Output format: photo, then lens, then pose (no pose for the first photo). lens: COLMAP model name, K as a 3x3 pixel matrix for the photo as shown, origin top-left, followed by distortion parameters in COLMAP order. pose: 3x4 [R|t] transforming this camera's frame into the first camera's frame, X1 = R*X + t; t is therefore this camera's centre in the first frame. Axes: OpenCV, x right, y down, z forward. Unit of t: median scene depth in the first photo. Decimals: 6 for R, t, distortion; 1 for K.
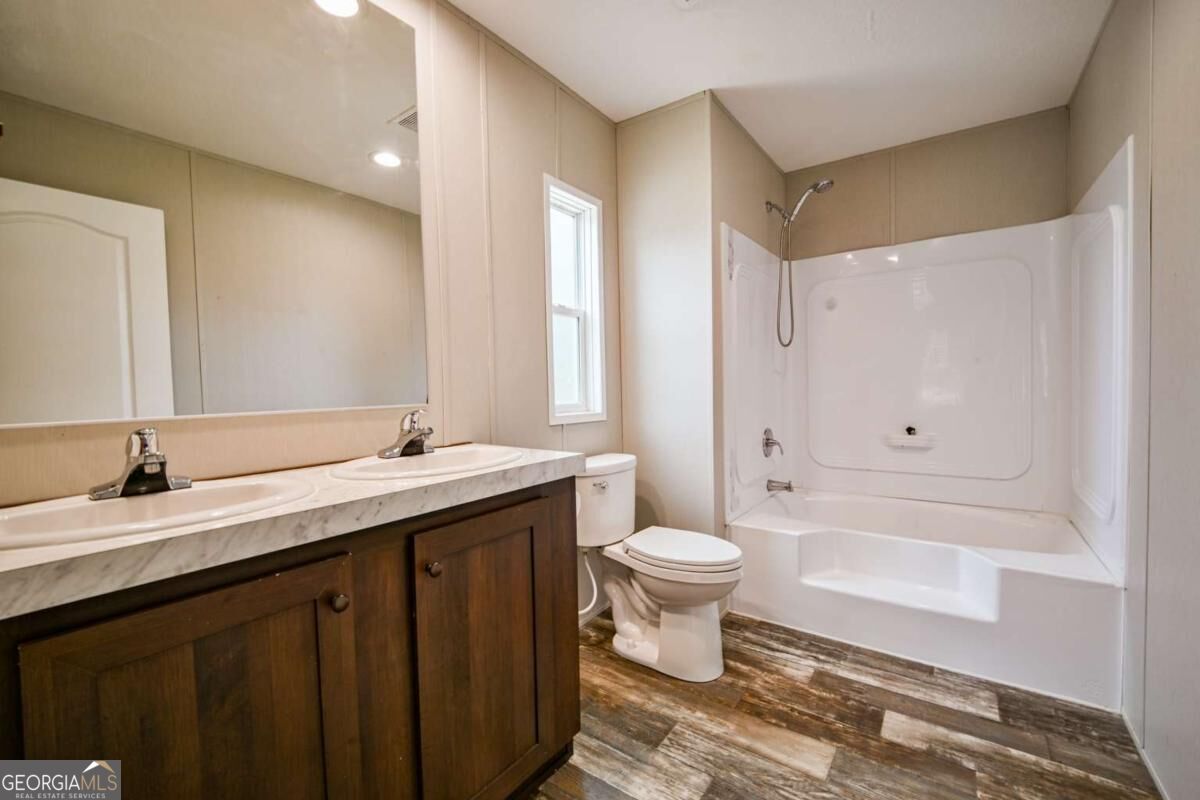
lens RADIAL K [[494.2, 0, 610.7], [0, 494.2, 401.3], [0, 0, 1]] dist [-0.000558, -0.004447]
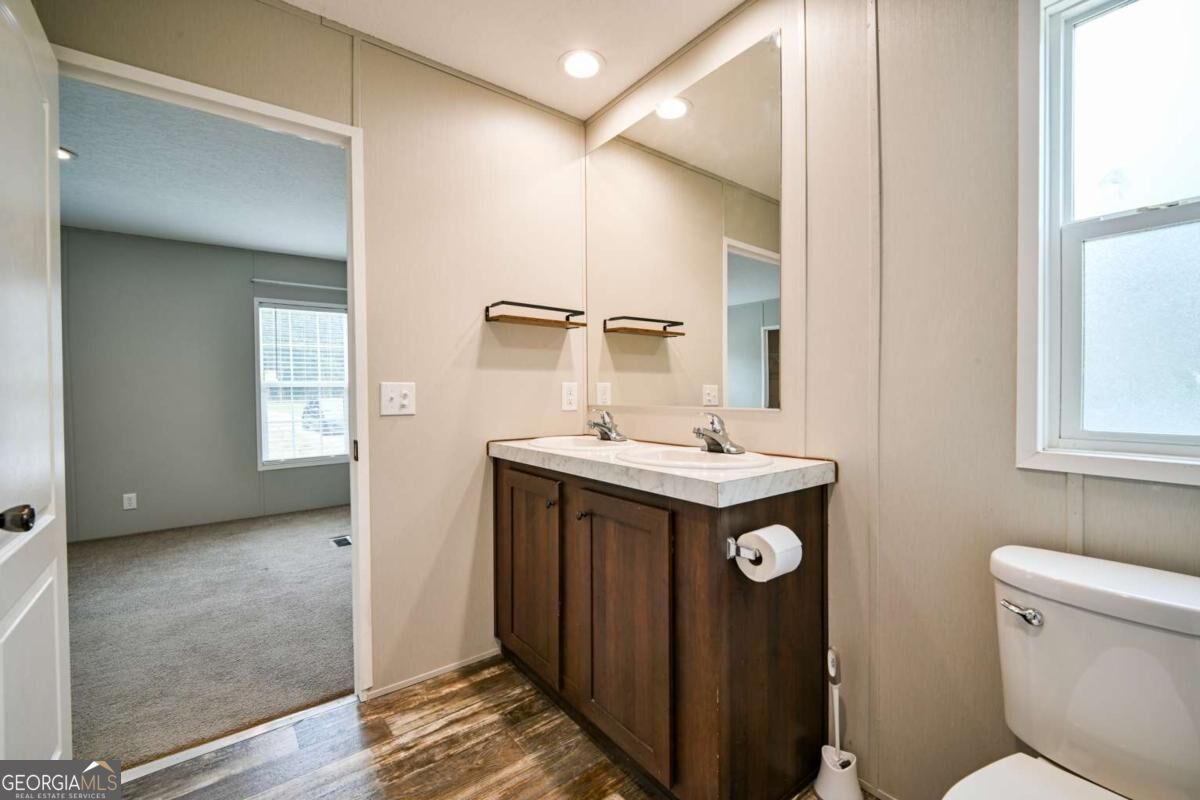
lens RADIAL K [[494.2, 0, 597.2], [0, 494.2, 398.5], [0, 0, 1]] dist [-0.000558, -0.004447]
pose [[-0.289210, 0.032846, -0.956702, 1.040027], [-0.023606, 0.998863, 0.041429, -0.073936], [0.956975, 0.034565, -0.288106, 1.468946]]
